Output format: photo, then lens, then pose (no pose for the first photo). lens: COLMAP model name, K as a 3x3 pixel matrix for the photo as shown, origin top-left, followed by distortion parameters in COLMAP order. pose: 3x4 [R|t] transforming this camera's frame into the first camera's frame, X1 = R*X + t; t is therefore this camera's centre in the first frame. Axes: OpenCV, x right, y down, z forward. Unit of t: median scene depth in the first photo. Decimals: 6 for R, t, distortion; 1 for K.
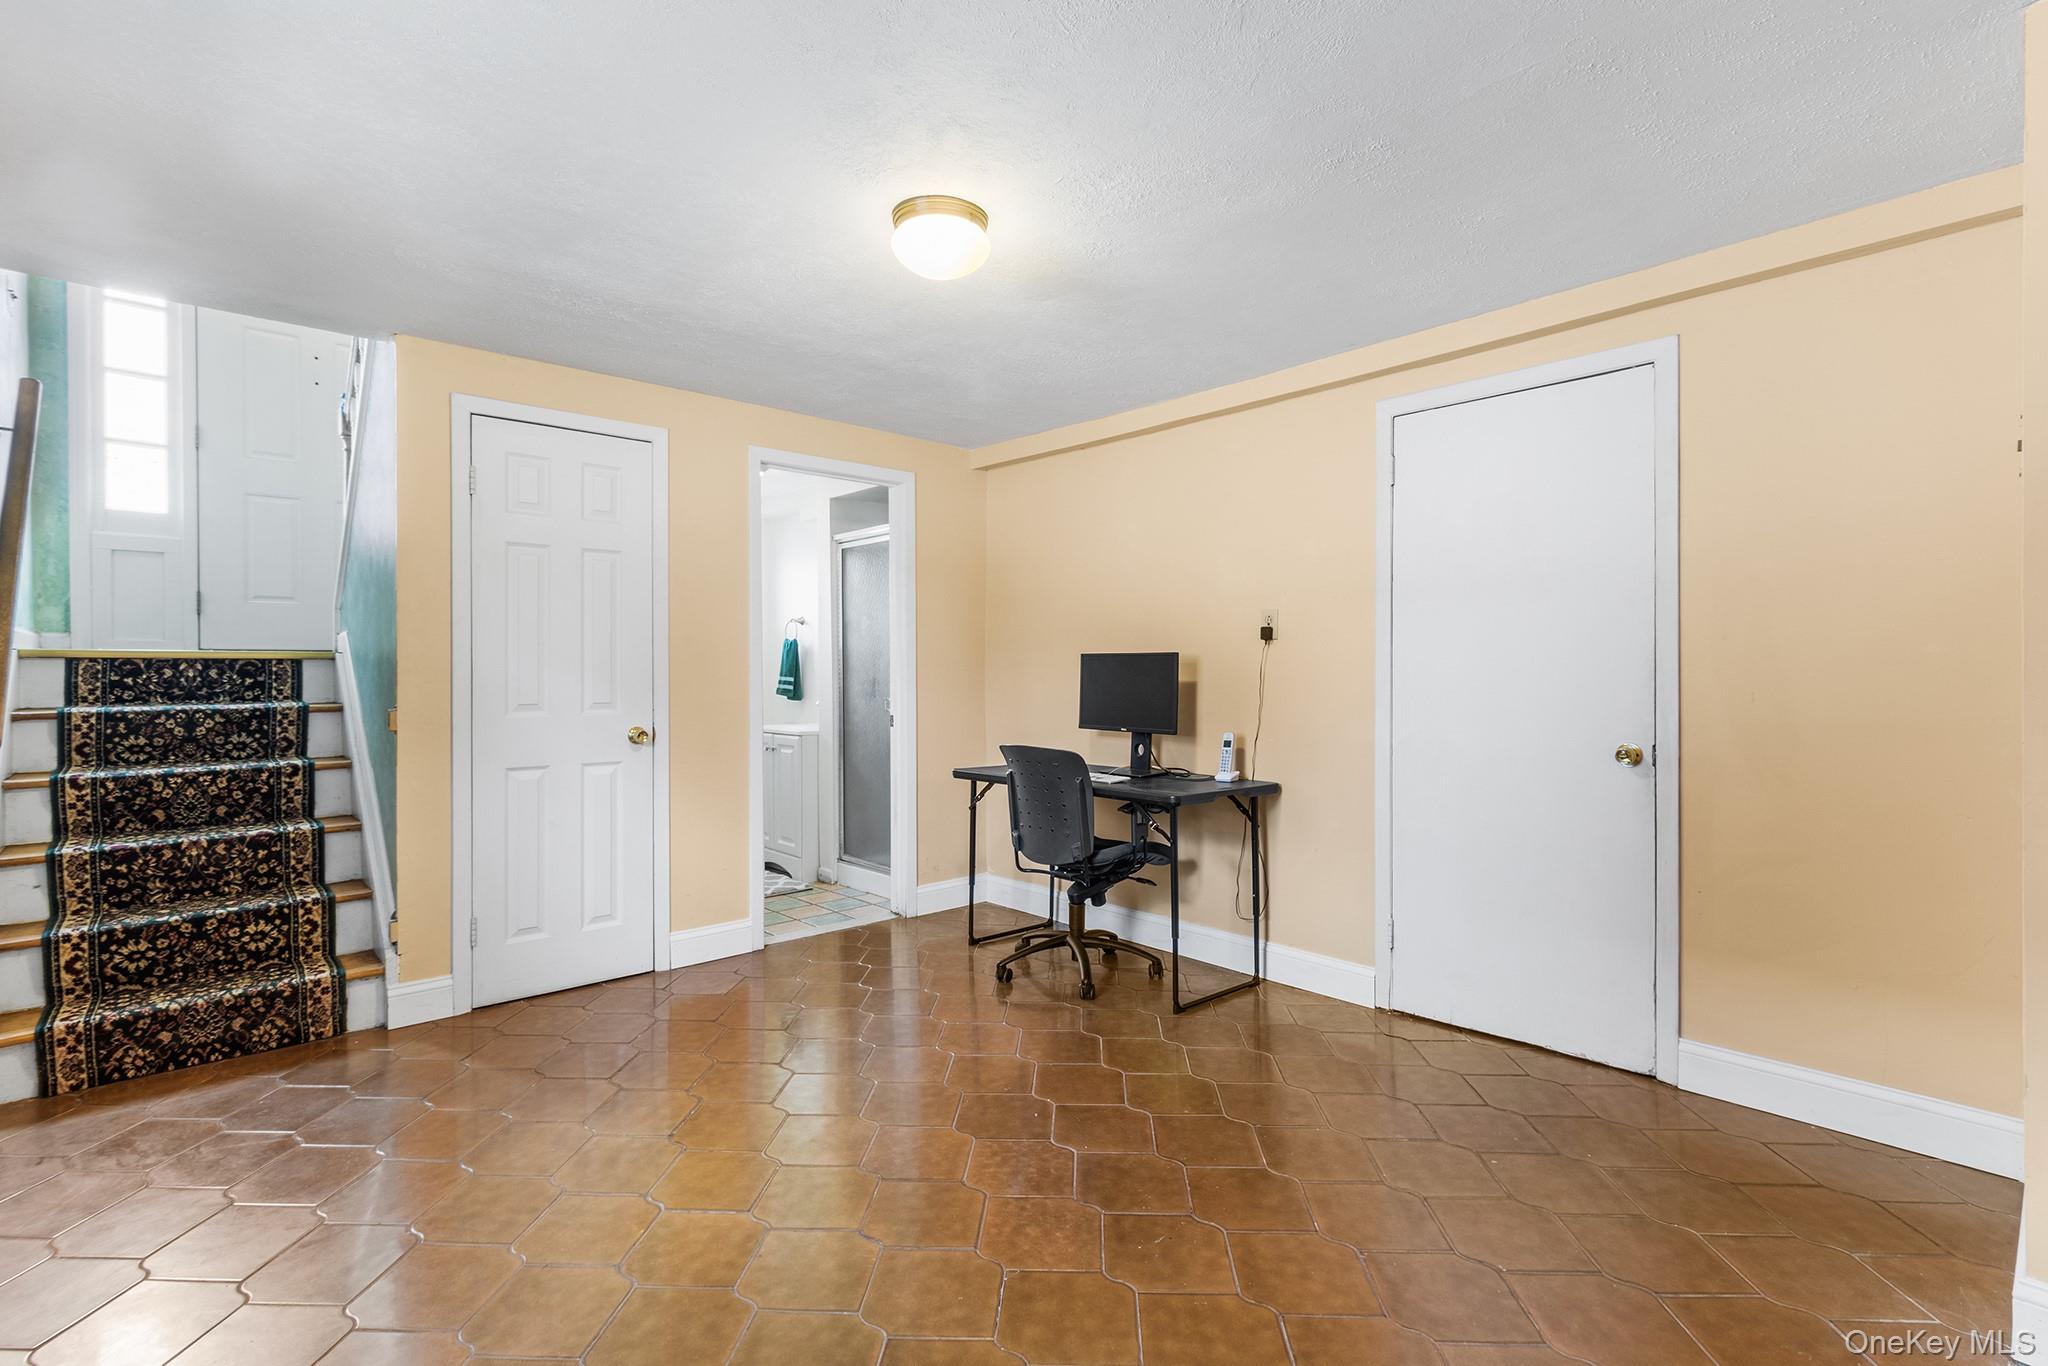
lens RADIAL K [[947.3, 0, 1048.3], [0, 947.3, 665.7], [0, 0, 1]] dist [0.000673, 0.000233]
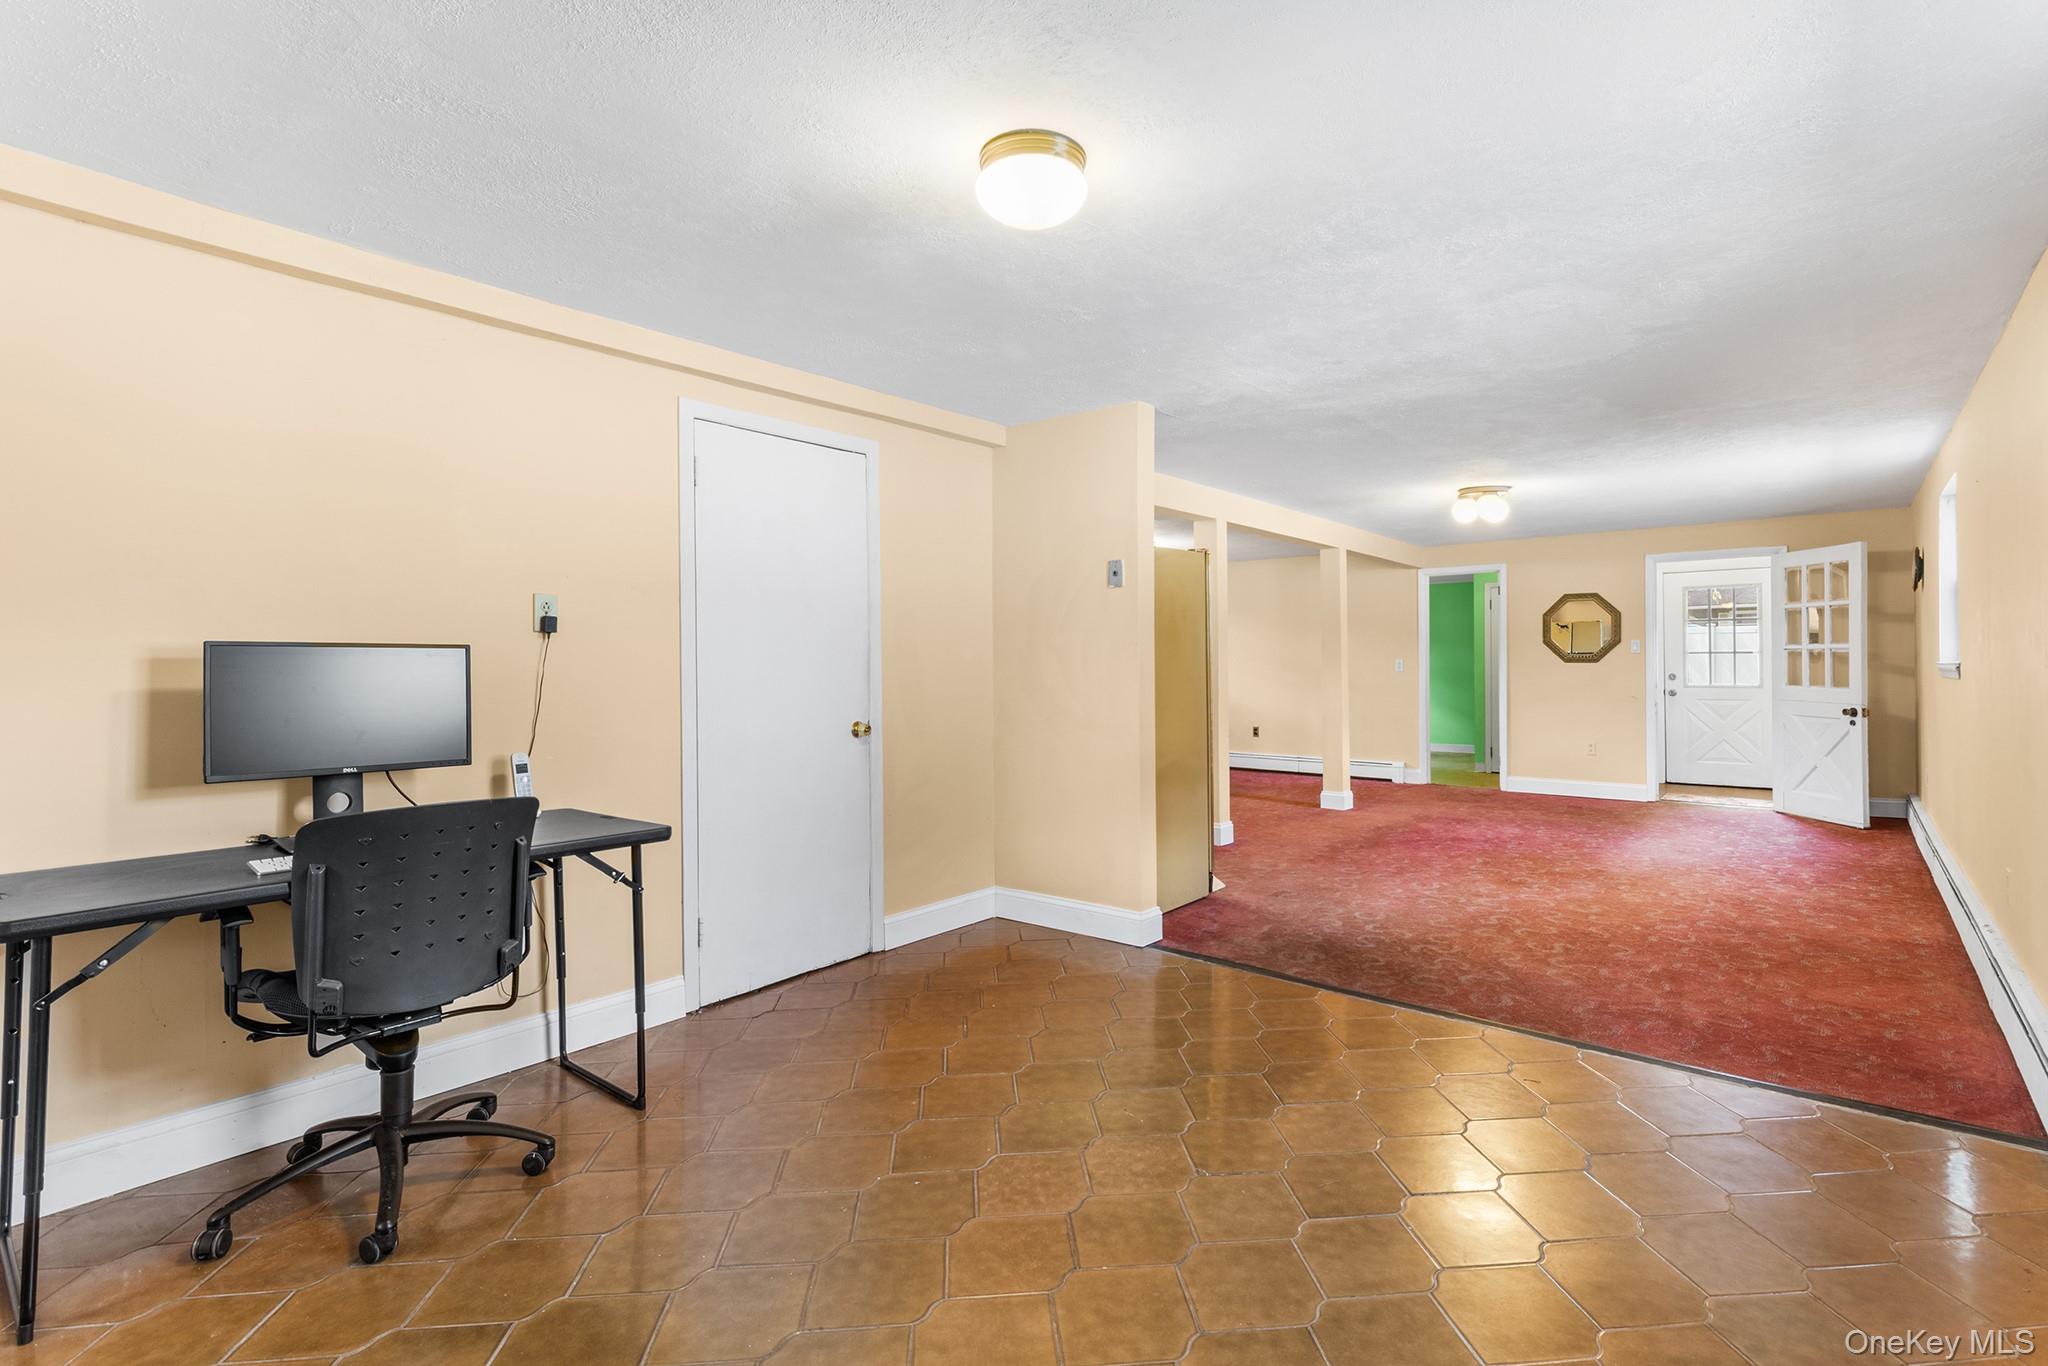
lens RADIAL K [[956.2, 0, 1033.6], [0, 956.2, 661.3], [0, 0, 1]] dist [-0.000922, 0.000074]
pose [[-0.119143, 0.008280, 0.992843, -0.838273], [-0.000227, 0.999965, -0.008367, 0.005064], [-0.992877, -0.001222, -0.119137, 0.931828]]
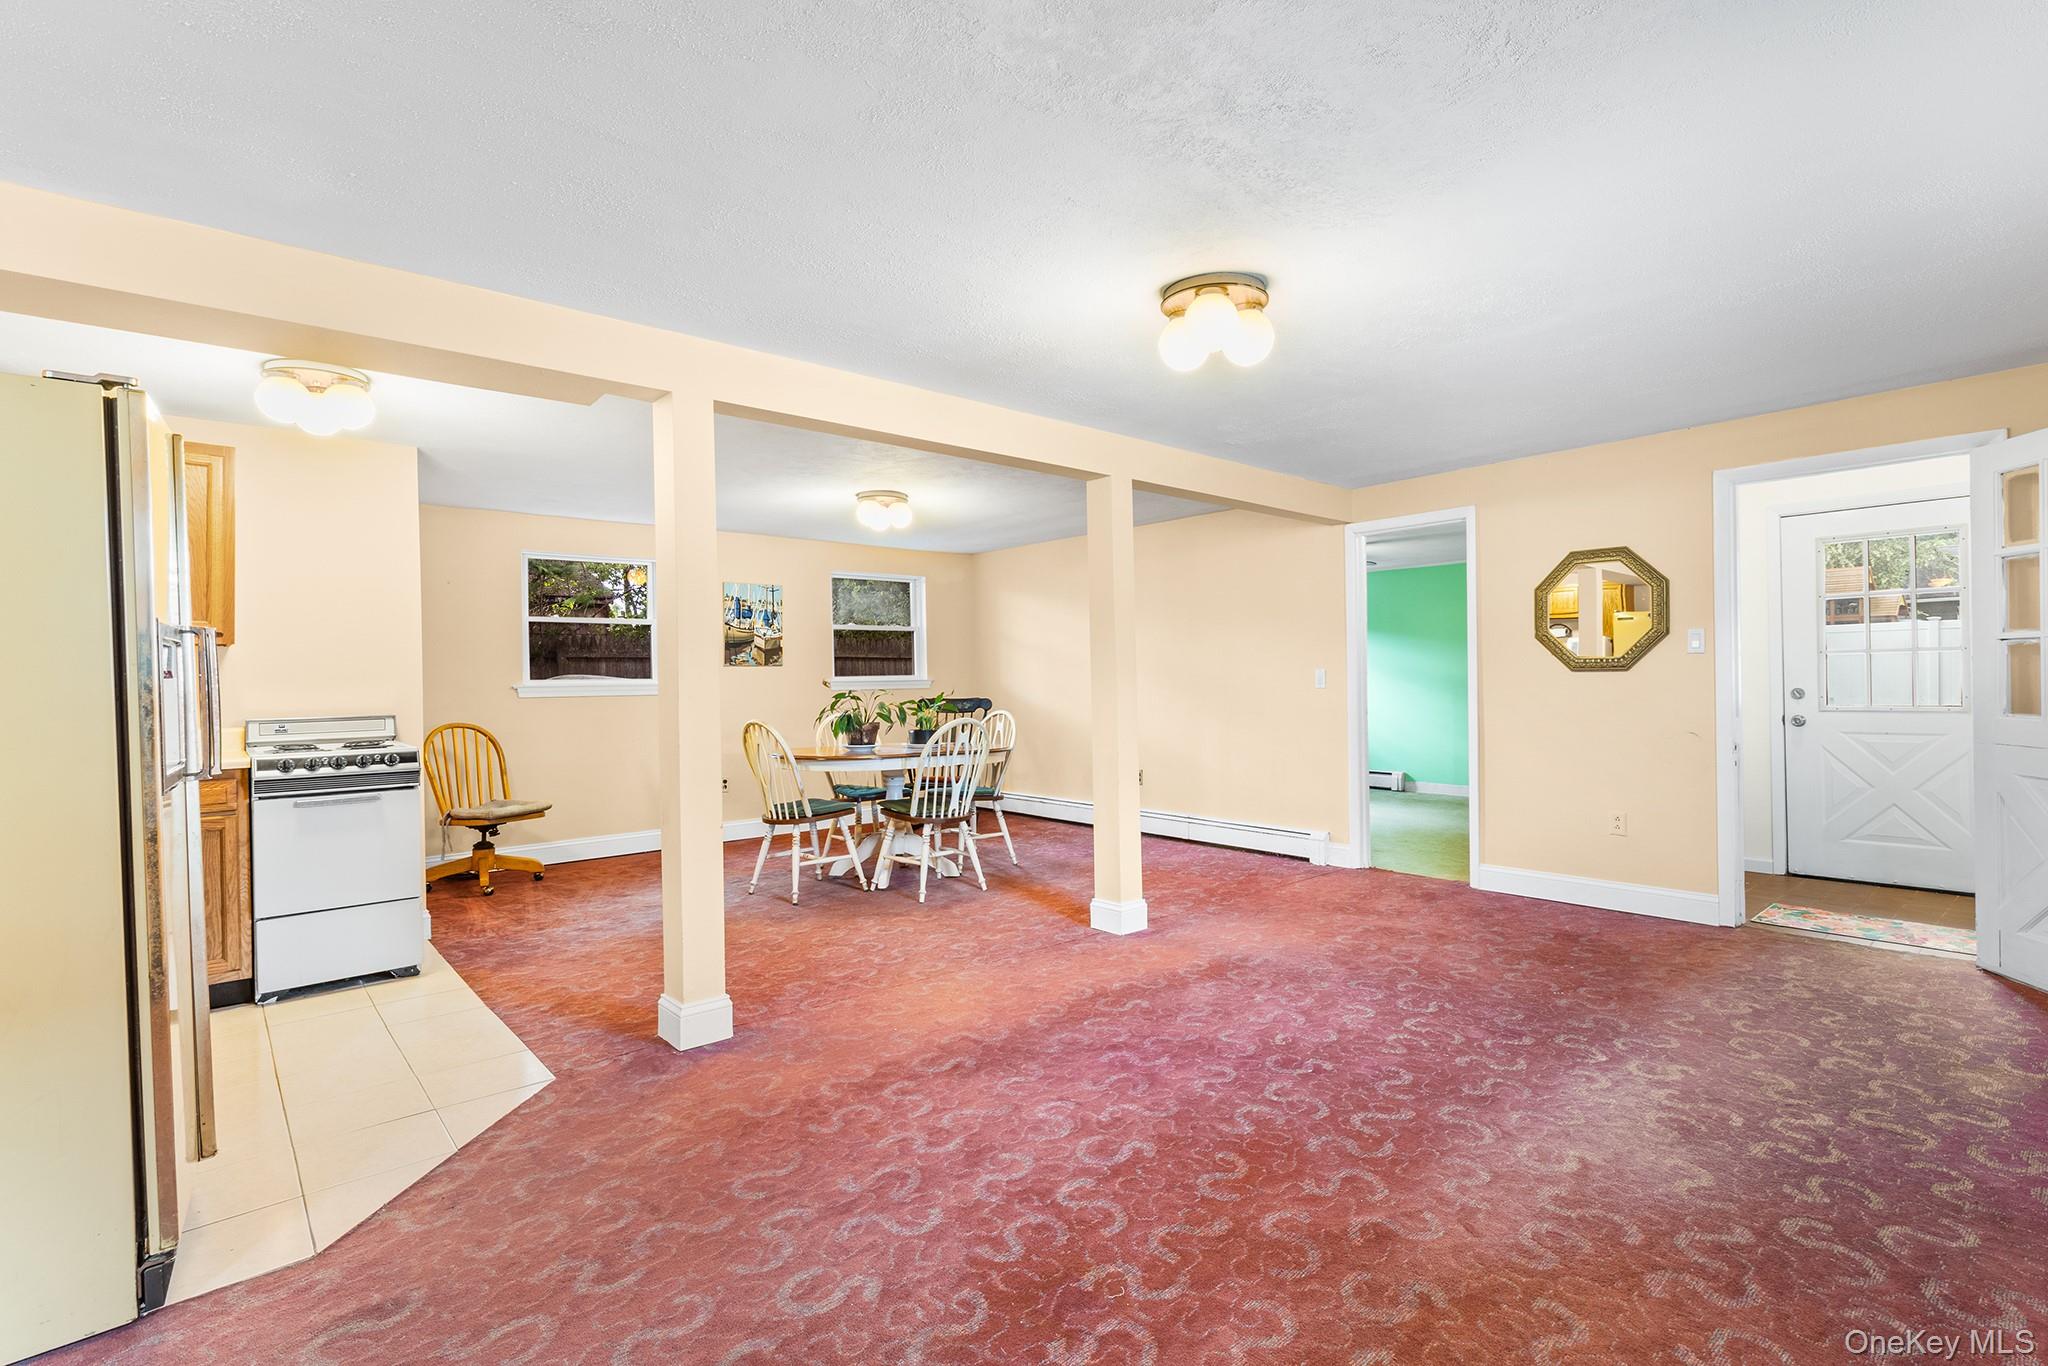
lens RADIAL K [[957.9, 0, 1024.0], [0, 957.9, 683.0], [0, 0, 1]] dist [-0.000050, -0.000256]
pose [[0.036536, 0.002541, 0.999329, 0.214820], [0.008046, 0.999964, -0.002837, 0.001177], [-0.999300, 0.008144, 0.036514, -0.191389]]
